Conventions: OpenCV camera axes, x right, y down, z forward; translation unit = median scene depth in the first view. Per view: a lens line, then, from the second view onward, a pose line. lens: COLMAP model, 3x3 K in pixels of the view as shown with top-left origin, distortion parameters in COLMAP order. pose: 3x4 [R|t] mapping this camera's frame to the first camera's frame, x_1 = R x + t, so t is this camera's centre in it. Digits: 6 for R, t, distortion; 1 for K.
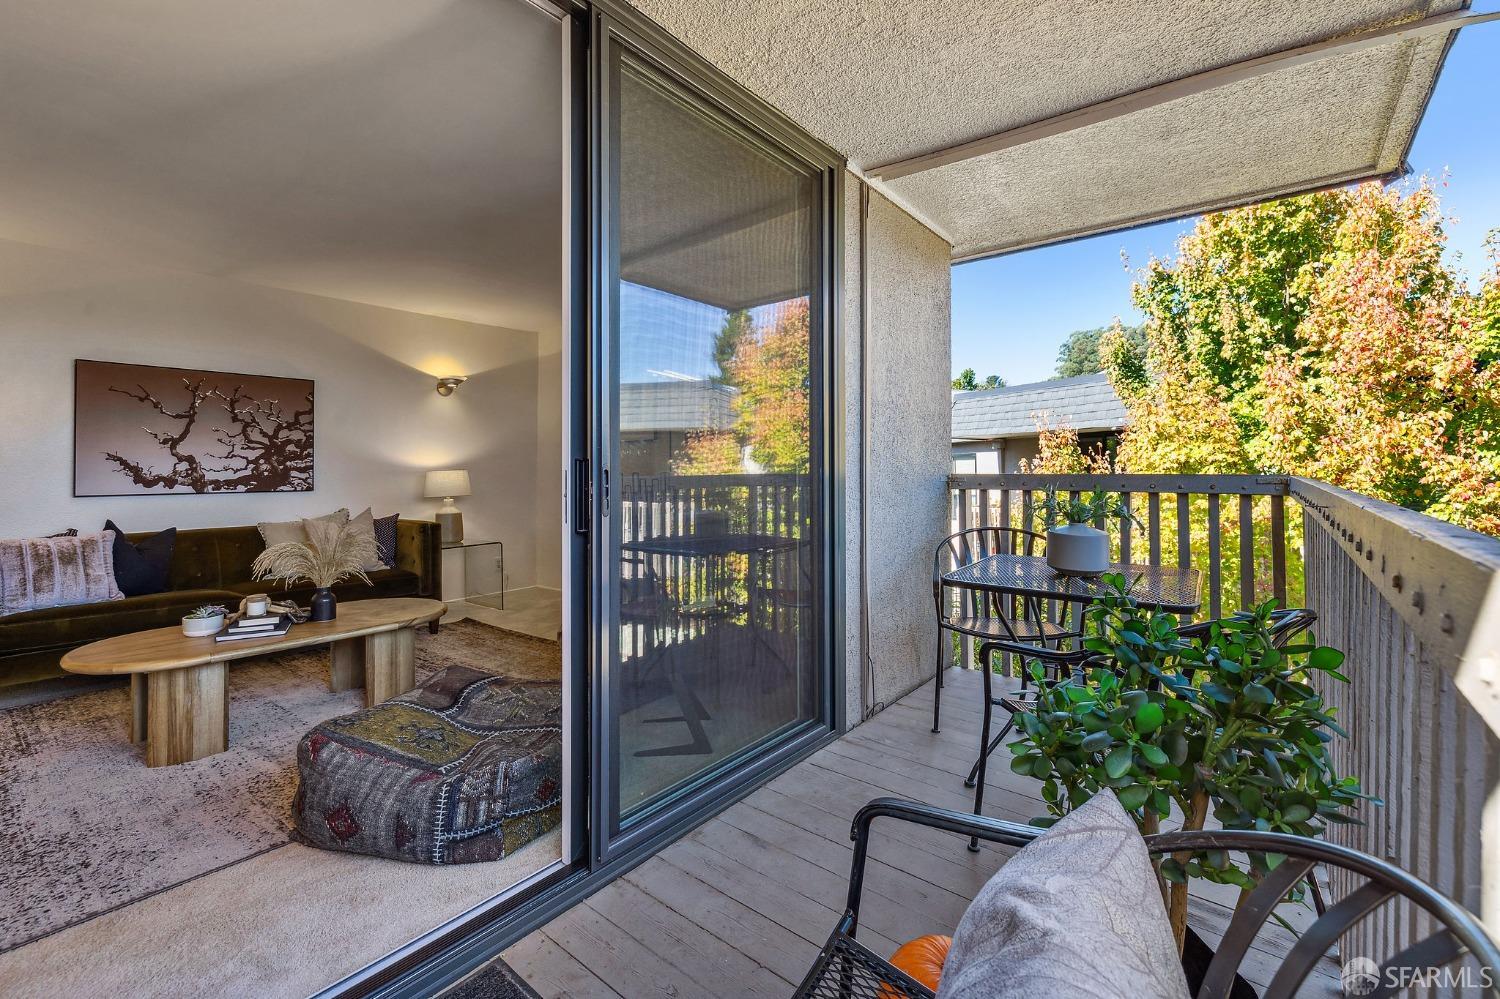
lens RADIAL K [[642.2, 0, 758.0], [0, 642.2, 478.3], [0, 0, 1]] dist [-0.000835, -0.000217]
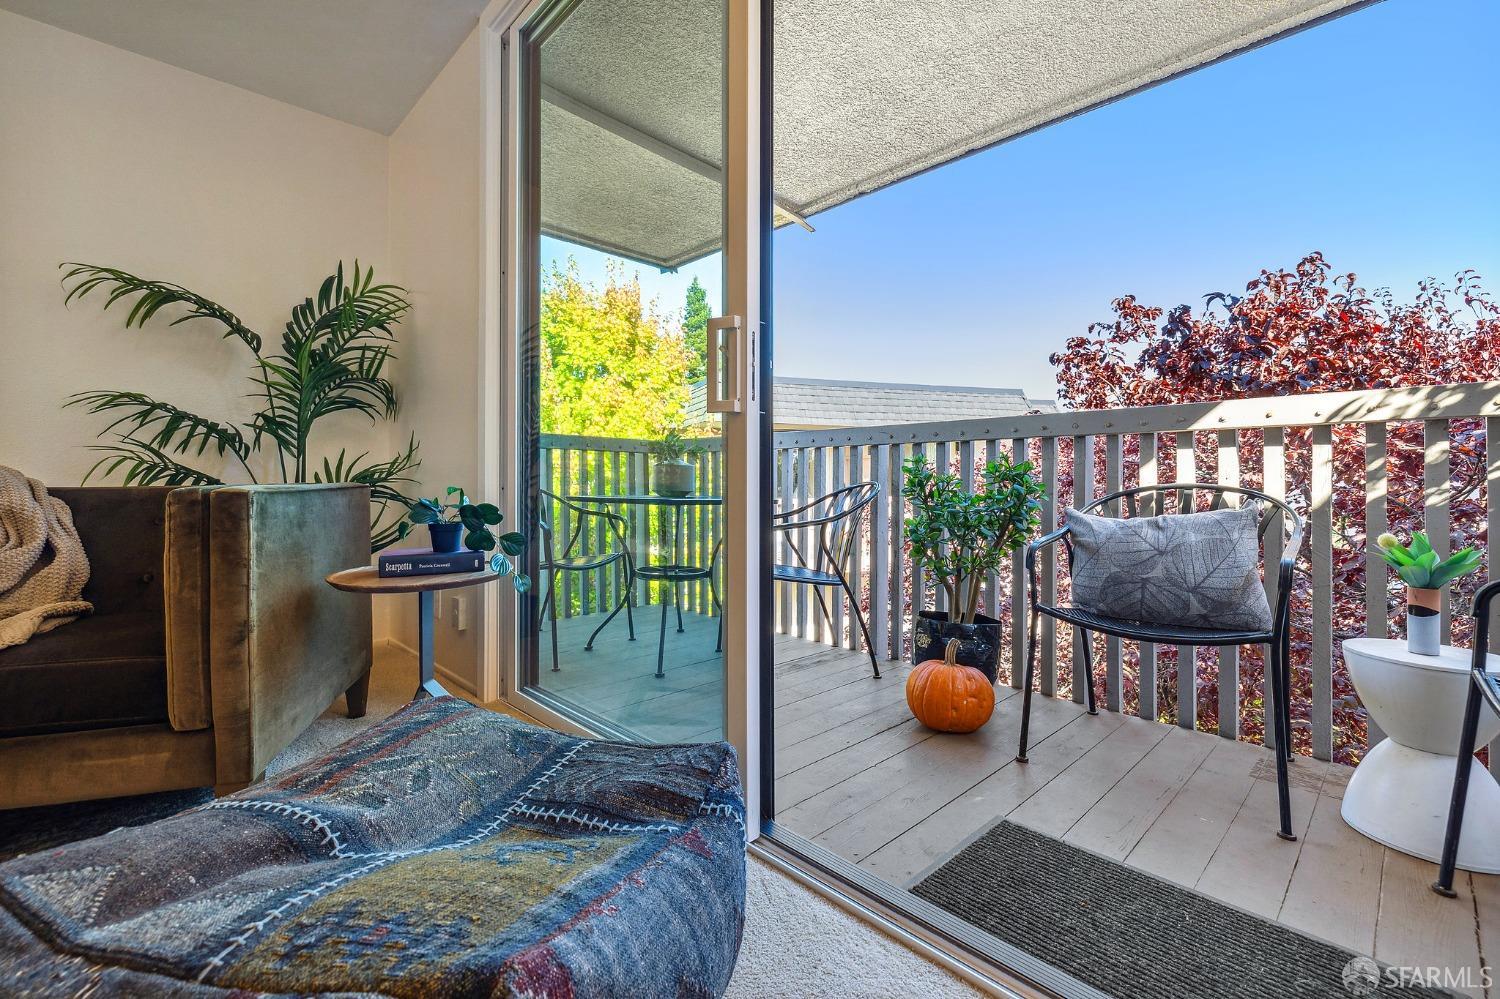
lens RADIAL K [[642.6, 0, 745.8], [0, 642.6, 483.7], [0, 0, 1]] dist [0.000531, -0.000115]
pose [[0.138446, 0.001654, 0.990369, -0.285222], [0.017321, 0.999842, -0.004092, 0.046514], [-0.990219, 0.017721, 0.138395, 0.236369]]
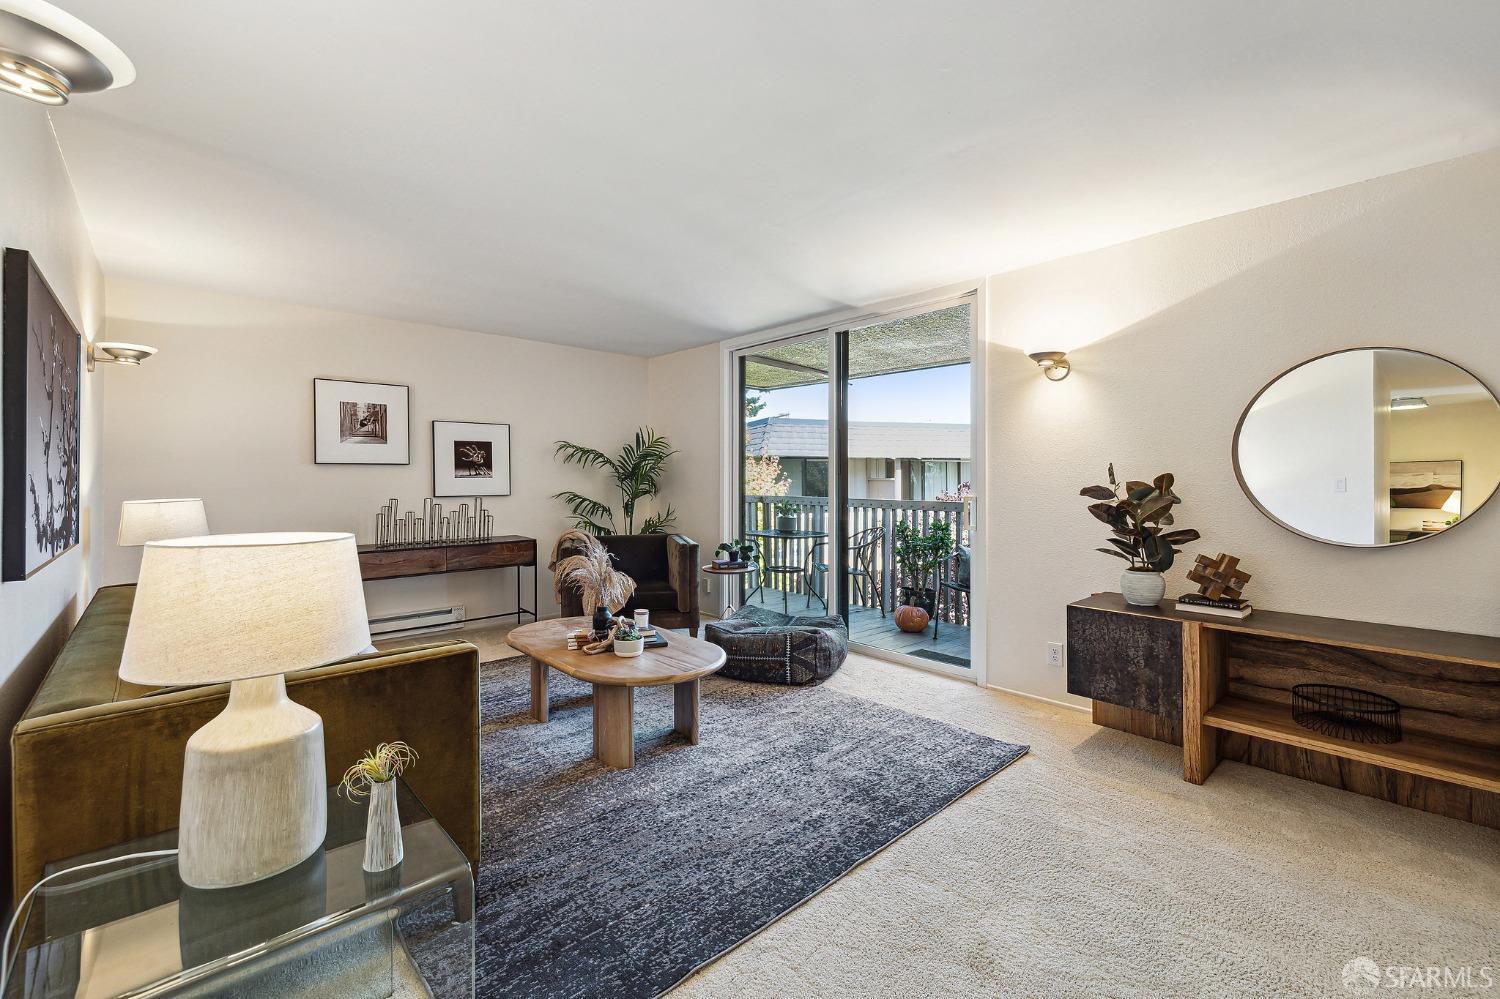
lens RADIAL K [[642.2, 0, 758.0], [0, 642.2, 478.3], [0, 0, 1]] dist [-0.000835, -0.000217]
pose [[0.148353, 0.008249, 0.988900, -0.787987], [0.012106, 0.999875, -0.010157, -0.018579], [-0.988860, 0.013479, 0.148234, 0.250455]]
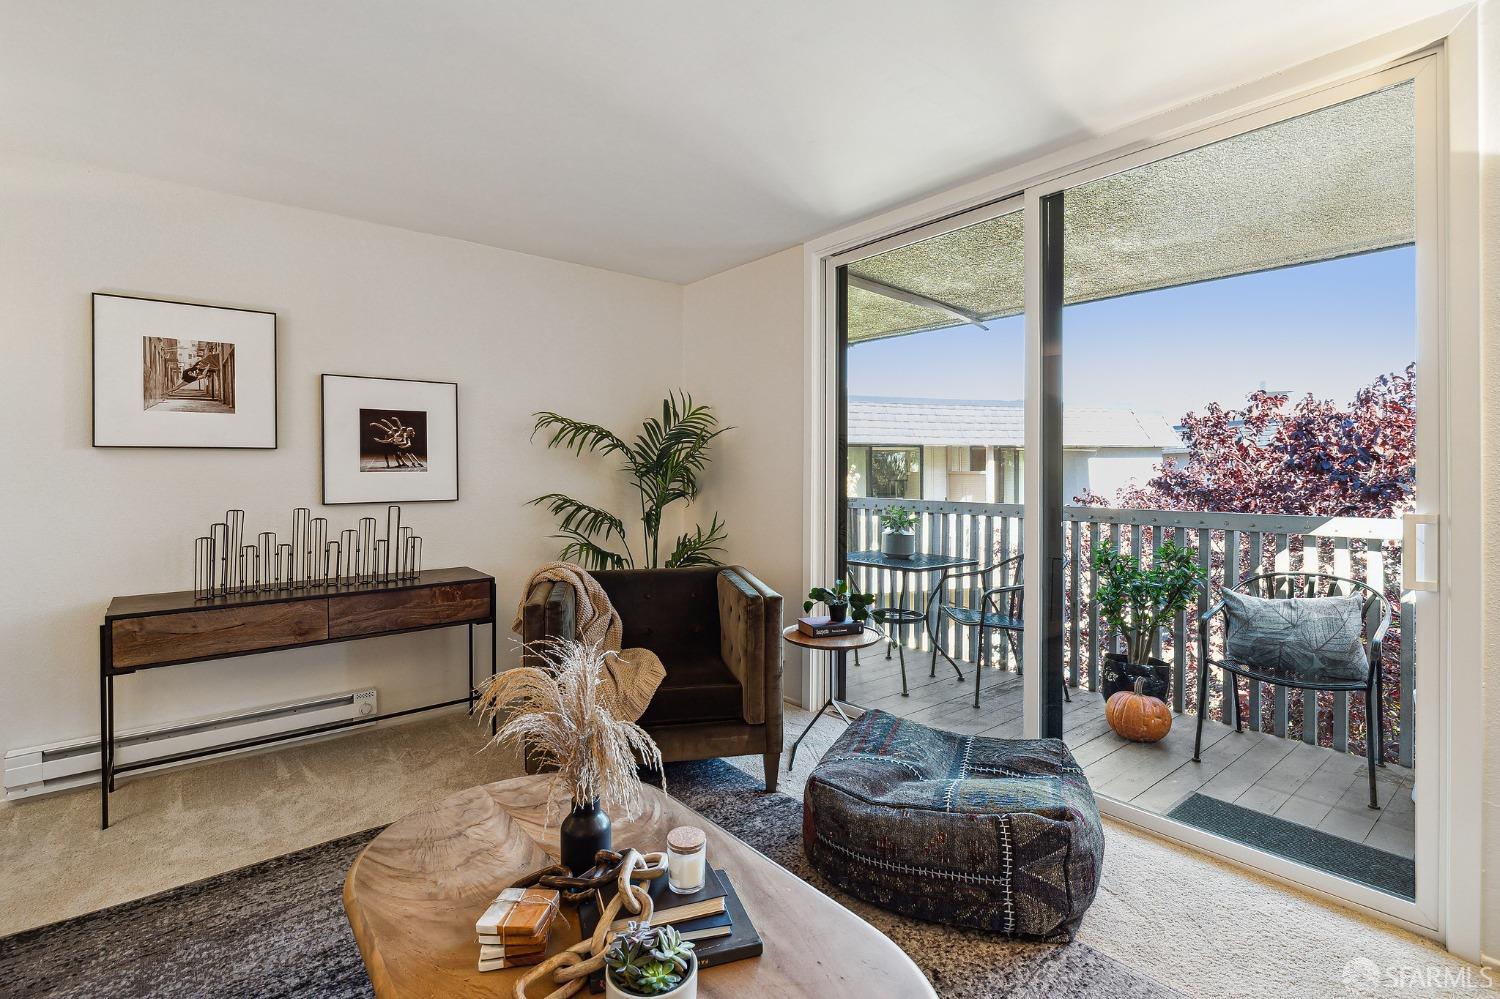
lens RADIAL K [[700.1, 0, 750.3], [0, 700.1, 474.2], [0, 0, 1]] dist [-0.003271, -0.000136]
pose [[0.207506, 0.003792, 0.978226, -0.509415], [0.011729, 0.999911, -0.006364, -0.023228], [-0.978163, 0.012794, 0.207443, 0.350811]]
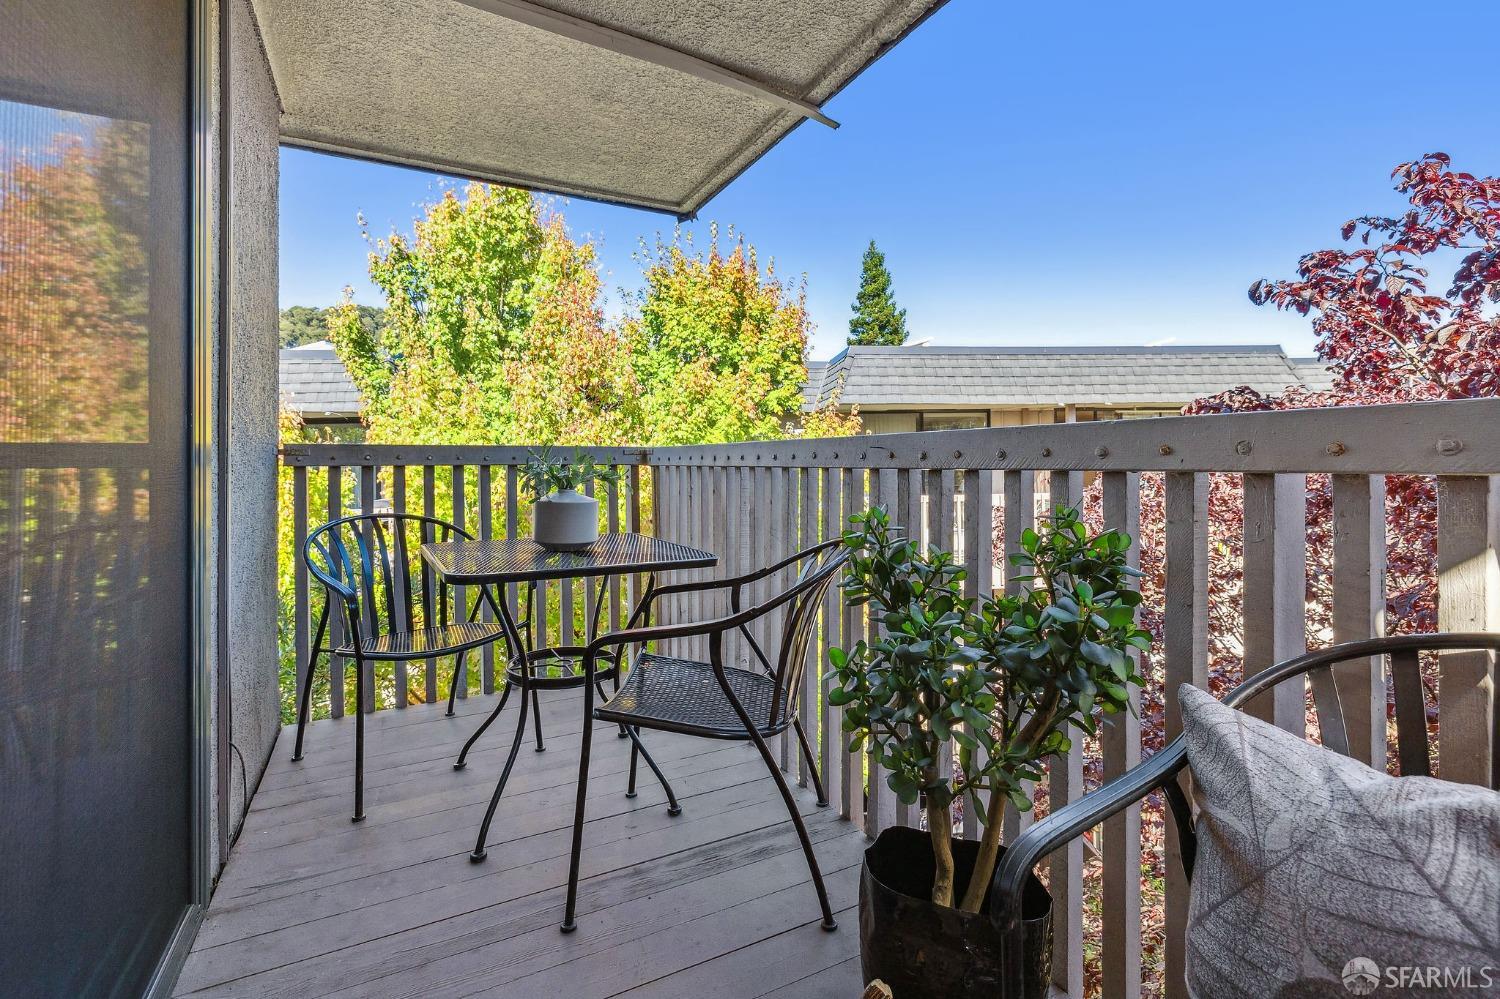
lens RADIAL K [[678.4, 0, 752.8], [0, 678.4, 458.8], [0, 0, 1]] dist [0.001133, -0.000172]
pose [[0.403293, 0.006787, 0.915046, -0.085854], [0.023067, 0.999579, -0.017580, 0.018565], [-0.914780, 0.028197, 0.402966, 0.141636]]
